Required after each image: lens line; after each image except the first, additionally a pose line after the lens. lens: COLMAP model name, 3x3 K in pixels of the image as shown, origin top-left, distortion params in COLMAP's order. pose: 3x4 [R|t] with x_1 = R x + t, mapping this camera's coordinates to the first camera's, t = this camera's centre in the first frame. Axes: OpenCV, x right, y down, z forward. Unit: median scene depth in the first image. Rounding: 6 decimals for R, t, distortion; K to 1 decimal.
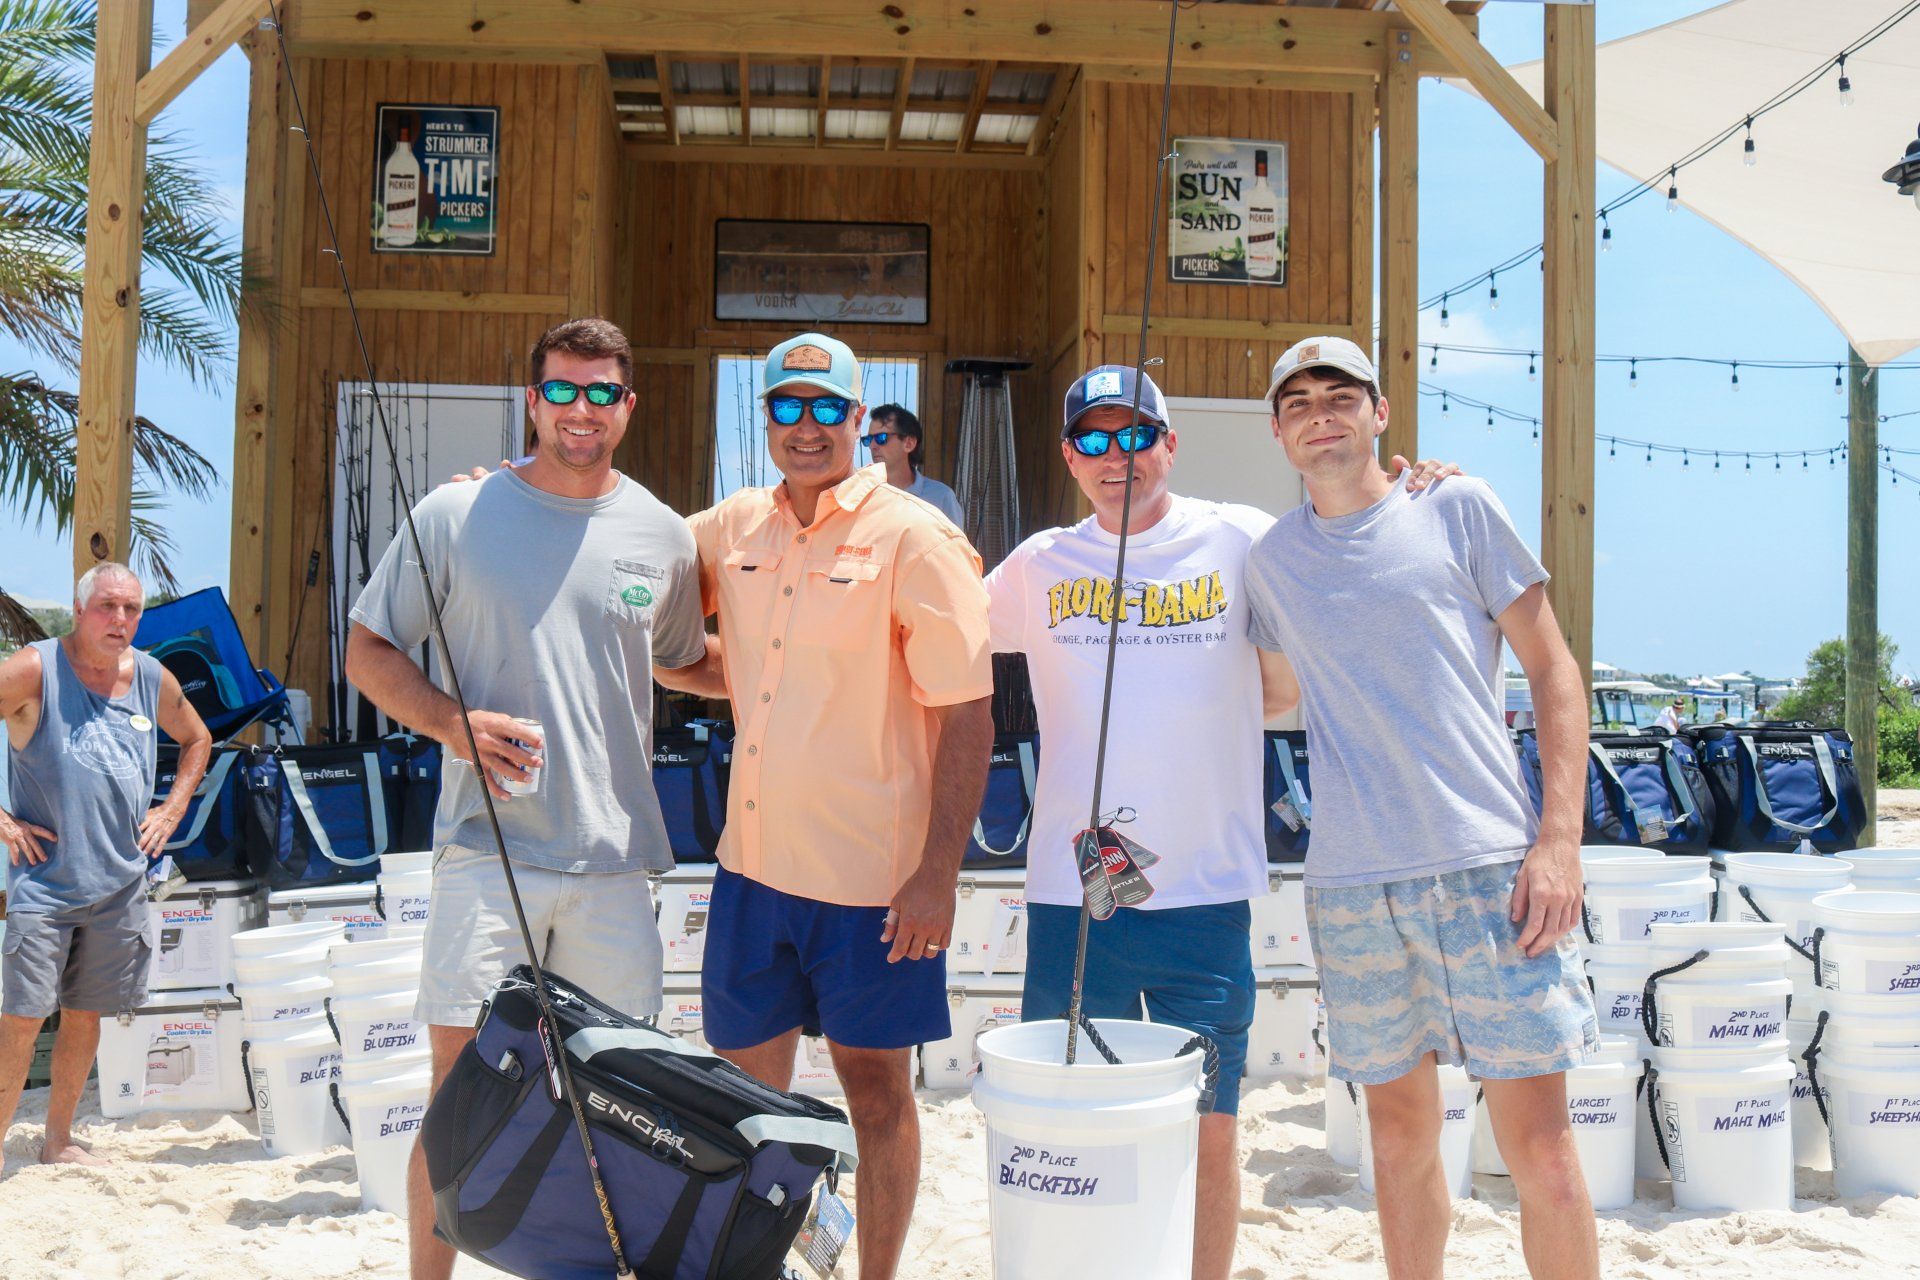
lens RADIAL K [[2373.8, 0, 996.3], [0, 2373.8, 636.5], [0, 0, 1]] dist [-0.137178, 0.010559]
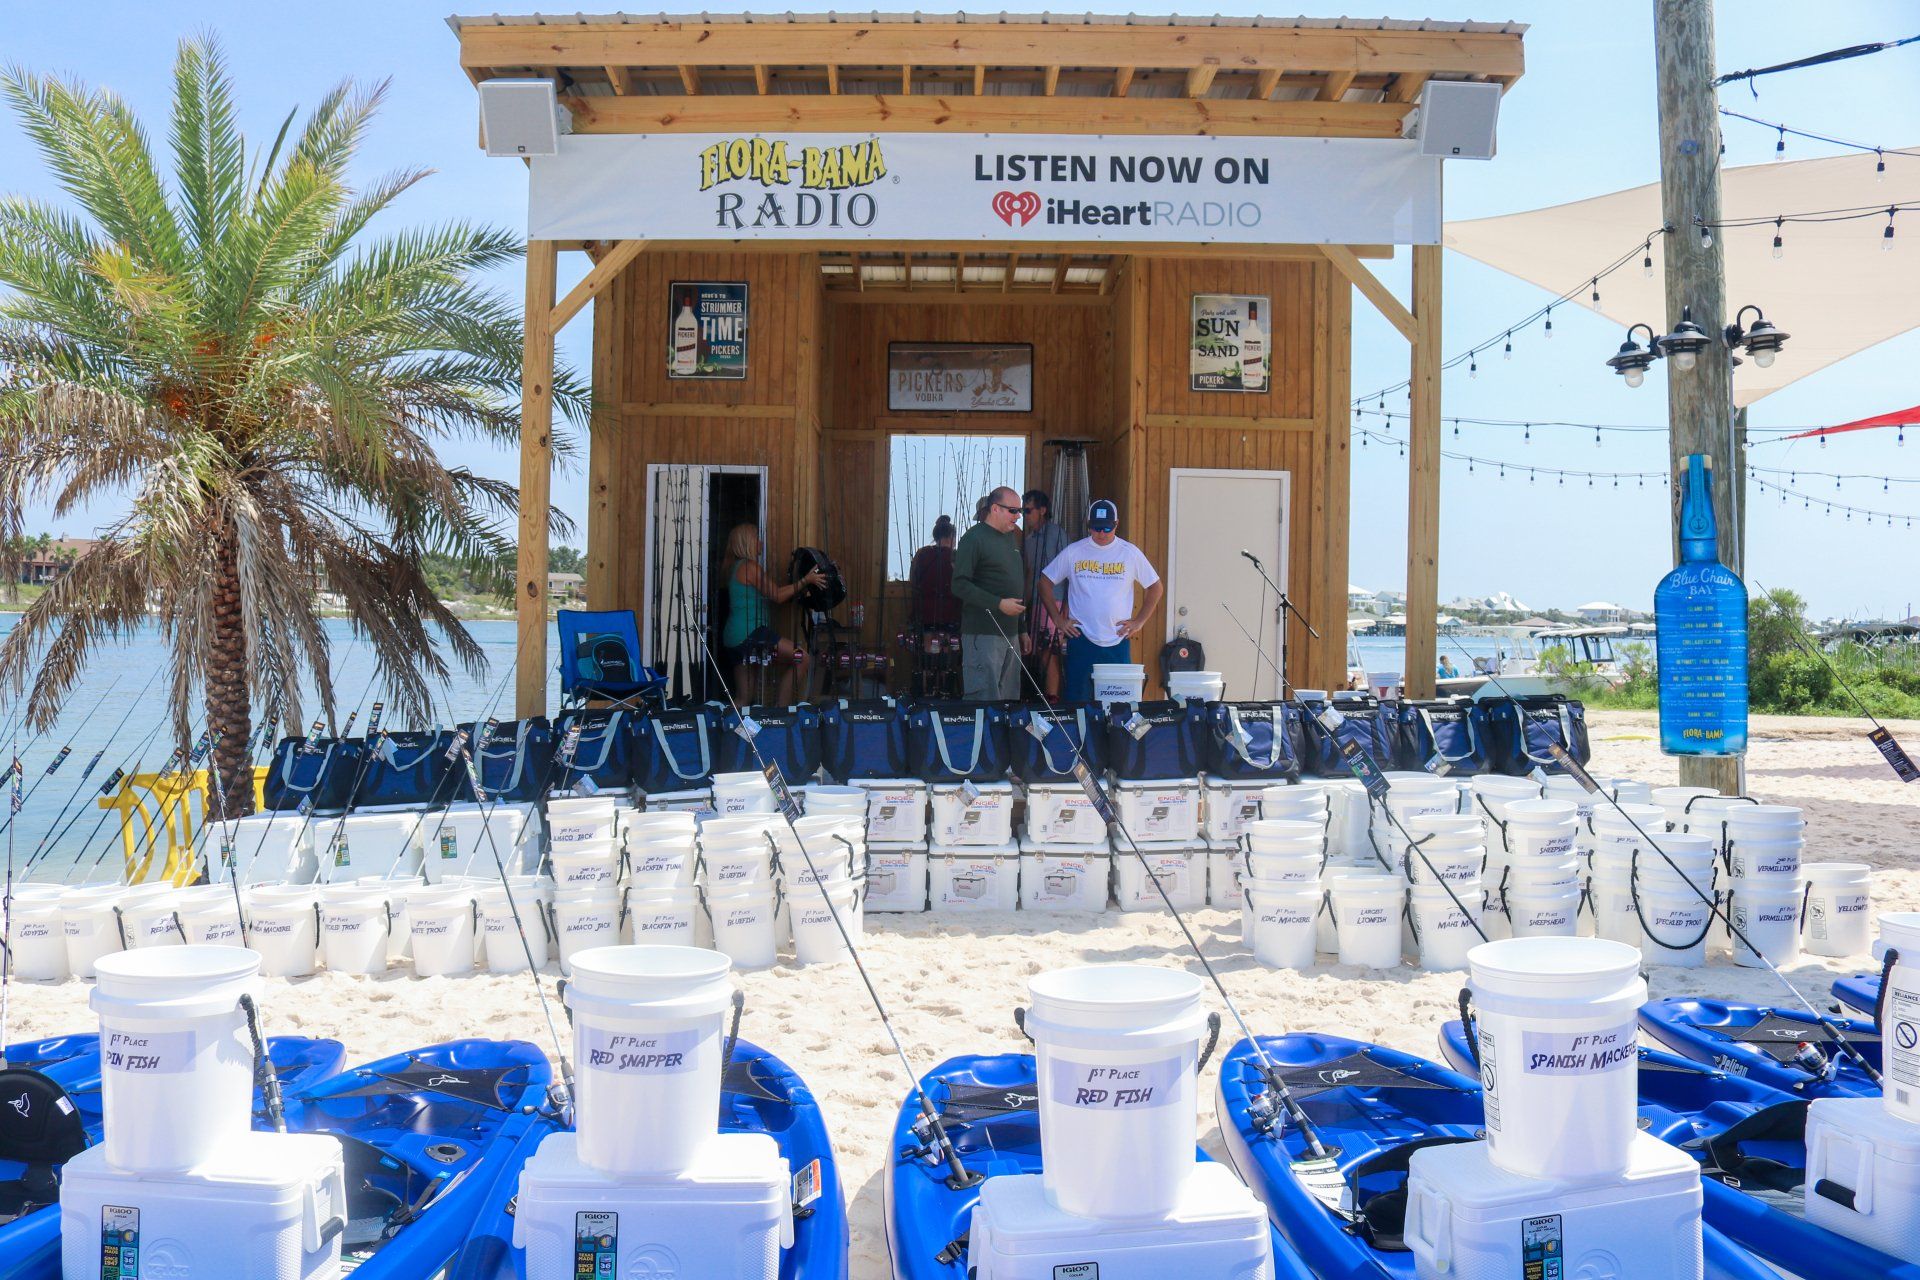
lens RADIAL K [[2349.6, 0, 960.0], [0, 2349.6, 640.0], [0, 0, 1]] dist [-0.256346, -0.003457]
pose [[0.997443, 0.002582, -0.071414, 0.034488], [0.000538, 0.999047, 0.043636, -0.058910], [0.071458, -0.043563, 0.996492, -0.514999]]
